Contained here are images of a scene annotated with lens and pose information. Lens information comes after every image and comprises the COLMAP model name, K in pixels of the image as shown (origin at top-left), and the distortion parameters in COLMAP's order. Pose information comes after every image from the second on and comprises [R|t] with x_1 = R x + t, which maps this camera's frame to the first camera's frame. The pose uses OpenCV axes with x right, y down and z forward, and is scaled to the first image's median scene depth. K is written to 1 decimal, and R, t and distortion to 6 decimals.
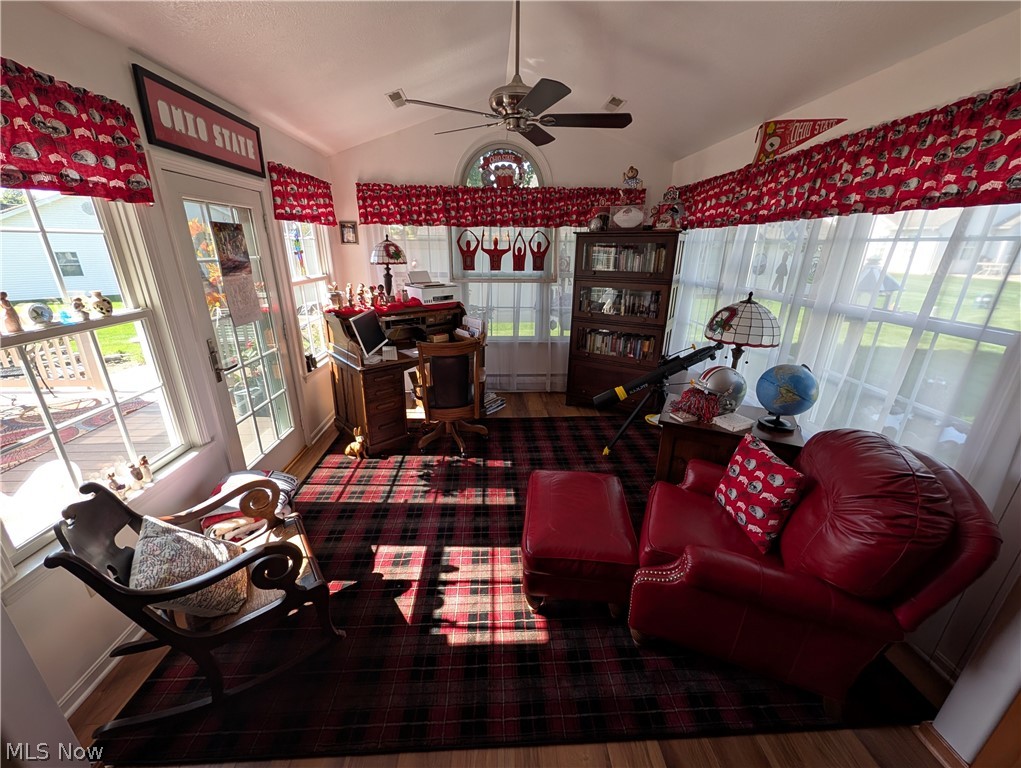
lens RADIAL K [[393.3, 0, 512.2], [0, 393.3, 386.4], [0, 0, 1]] dist [0.002040, -0.000864]
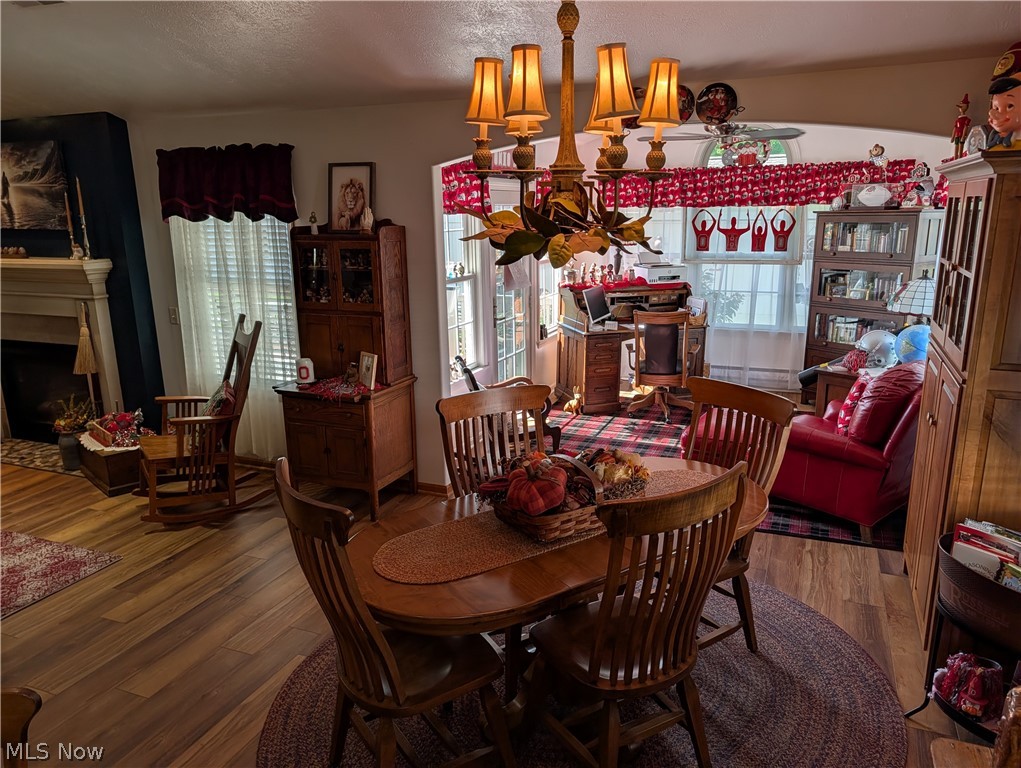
lens RADIAL K [[734.1, 0, 515.5], [0, 734.1, 388.9], [0, 0, 1]] dist [0.010363, 0.001432]
pose [[0.904751, 0.078392, -0.418664, 0.265721], [-0.120191, 0.989961, -0.074374, 0.231681], [0.408631, 0.117609, 0.905091, -0.788141]]
